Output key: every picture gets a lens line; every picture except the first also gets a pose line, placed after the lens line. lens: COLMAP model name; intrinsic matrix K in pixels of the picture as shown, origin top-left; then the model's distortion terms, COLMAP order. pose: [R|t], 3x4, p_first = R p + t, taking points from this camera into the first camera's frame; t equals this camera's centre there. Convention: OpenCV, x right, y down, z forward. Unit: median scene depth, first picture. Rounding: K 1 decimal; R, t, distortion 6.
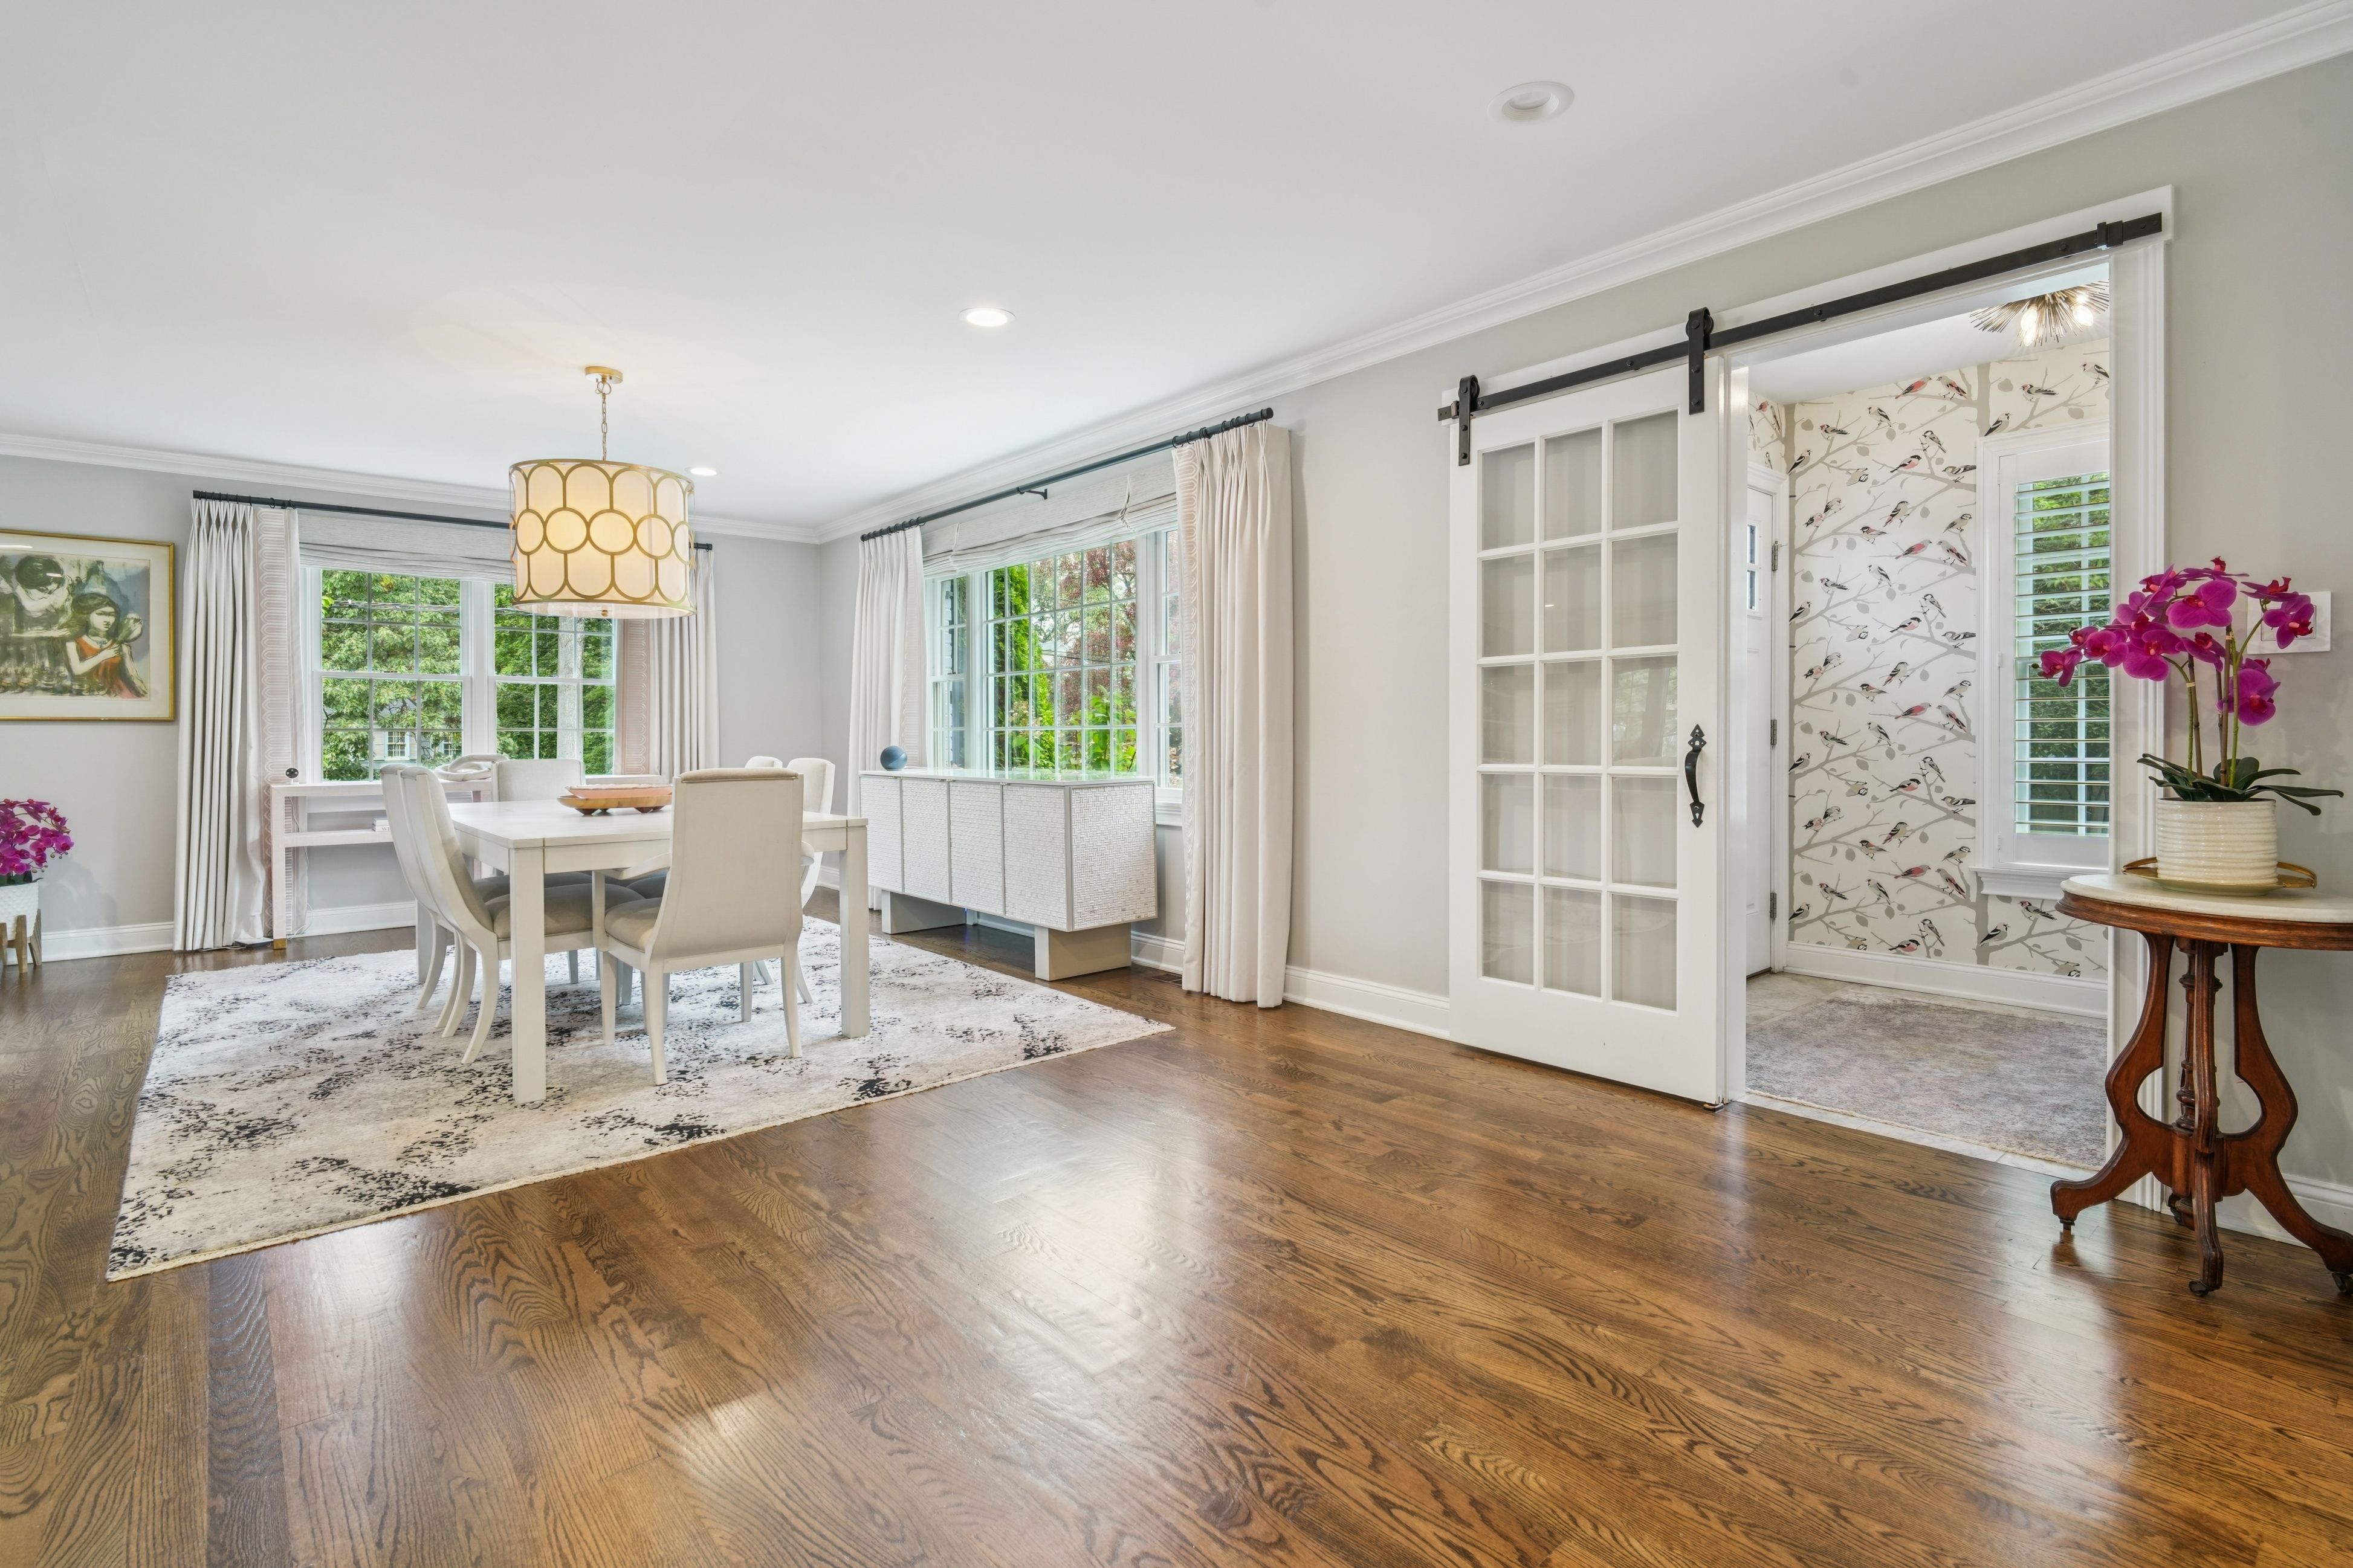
lens RADIAL K [[1099.7, 0, 1170.1], [0, 1099.7, 766.1], [0, 0, 1]] dist [-0.002420, -0.004231]
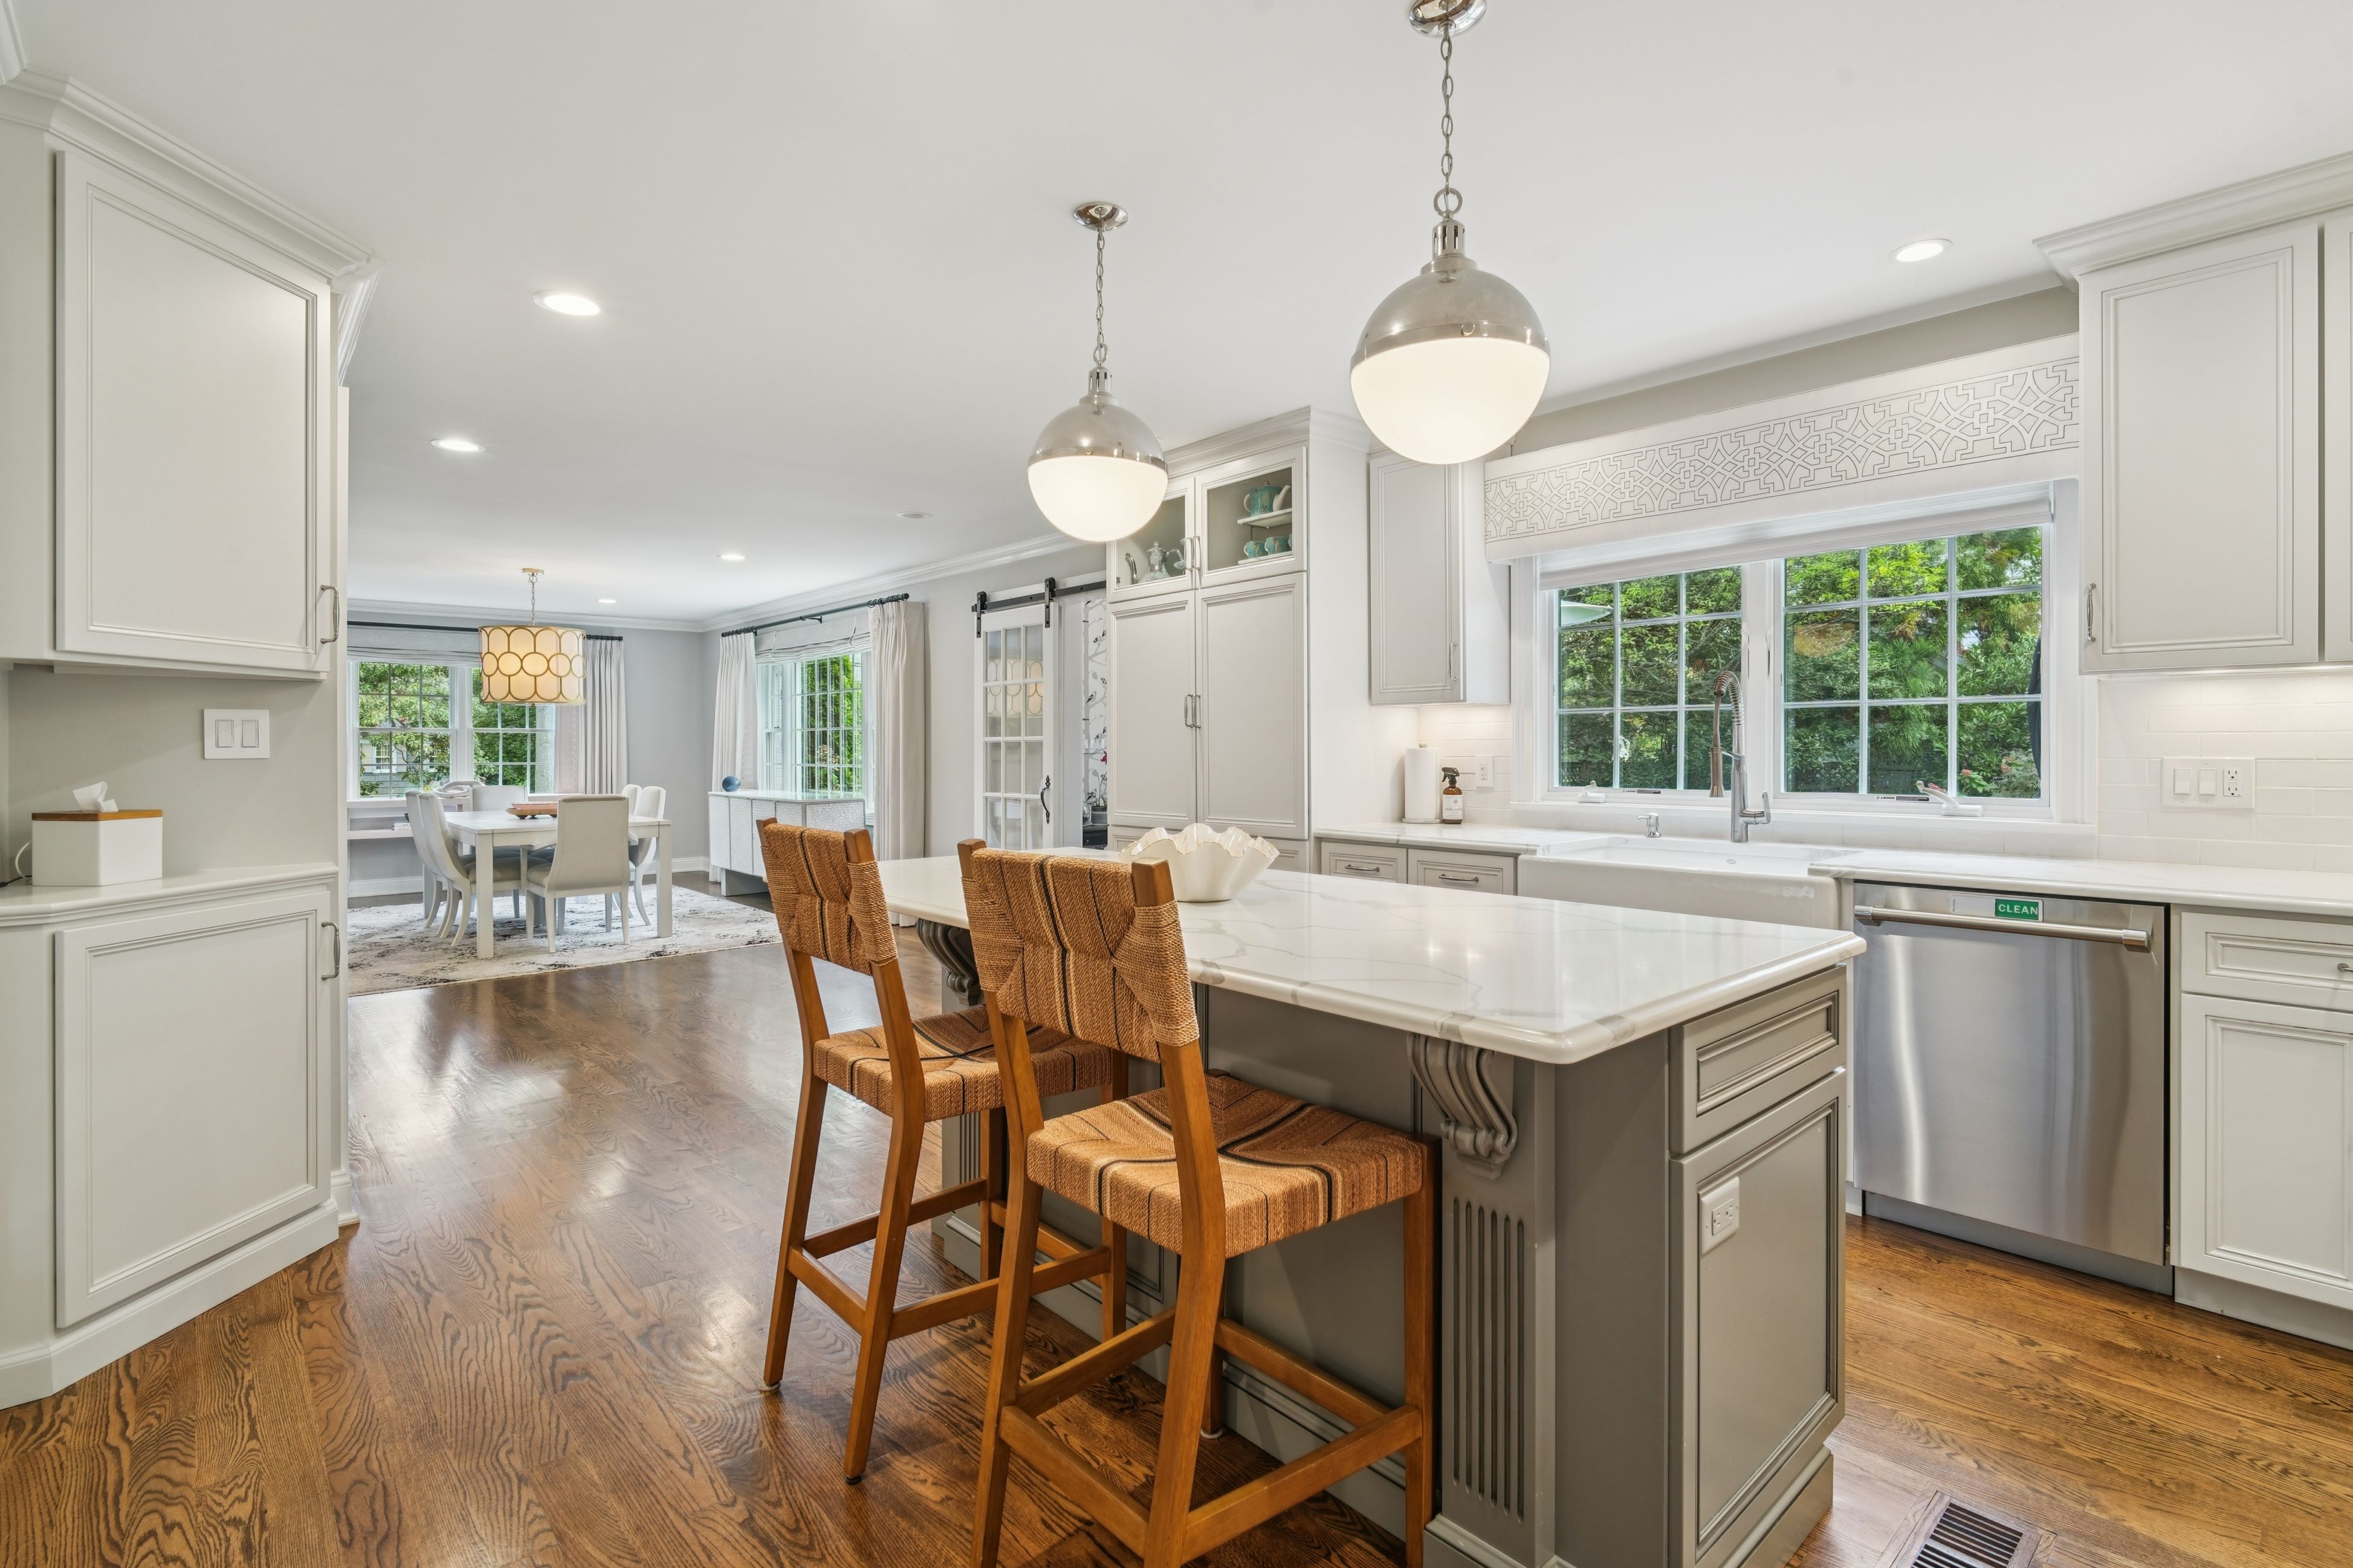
lens RADIAL K [[1099.7, 0, 1177.8], [0, 1099.7, 778.9], [0, 0, 1]] dist [-0.002420, -0.004231]
pose [[0.999886, 0.003949, 0.014541, 0.469157], [-0.003954, 0.999992, 0.000366, -0.023585], [-0.014539, -0.000423, 0.999894, -0.738191]]
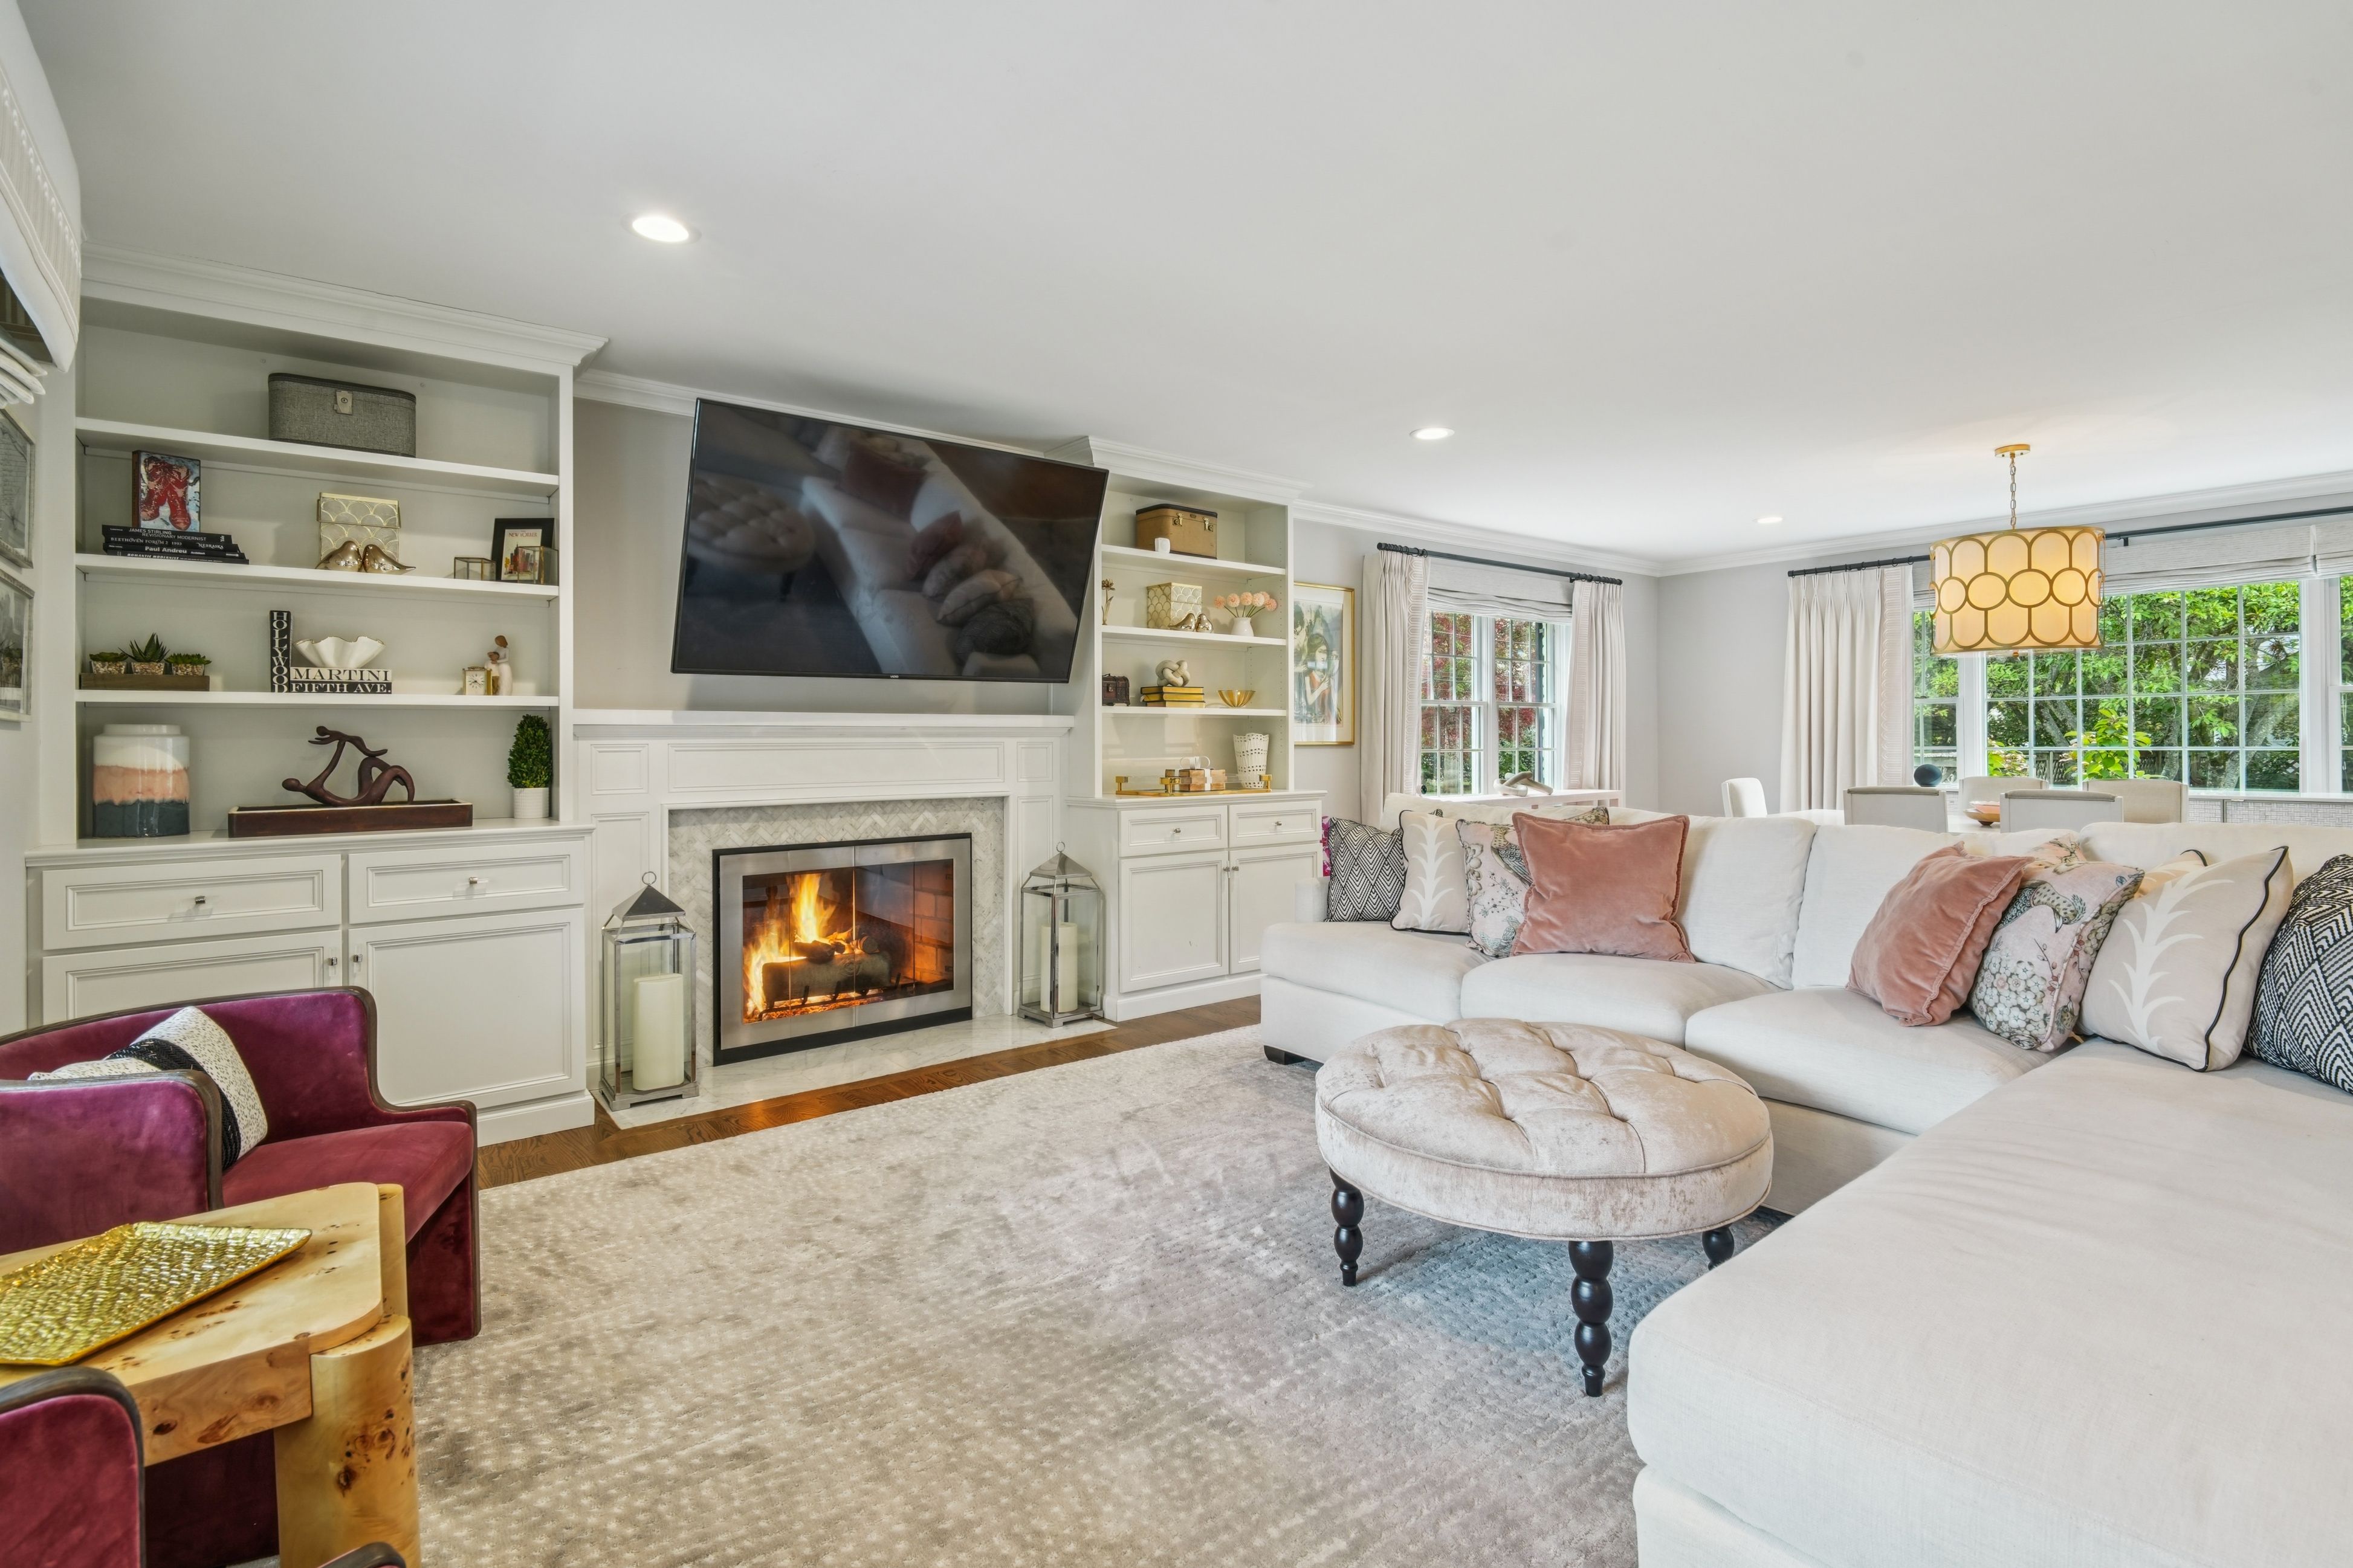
lens RADIAL K [[1099.7, 0, 1178.0], [0, 1099.7, 768.4], [0, 0, 1]] dist [-0.002420, -0.004231]
pose [[0.999037, -0.003160, -0.043755, -1.282191], [0.003188, 0.999995, 0.000572, -0.021107], [0.043753, -0.000711, 0.999042, -0.194335]]
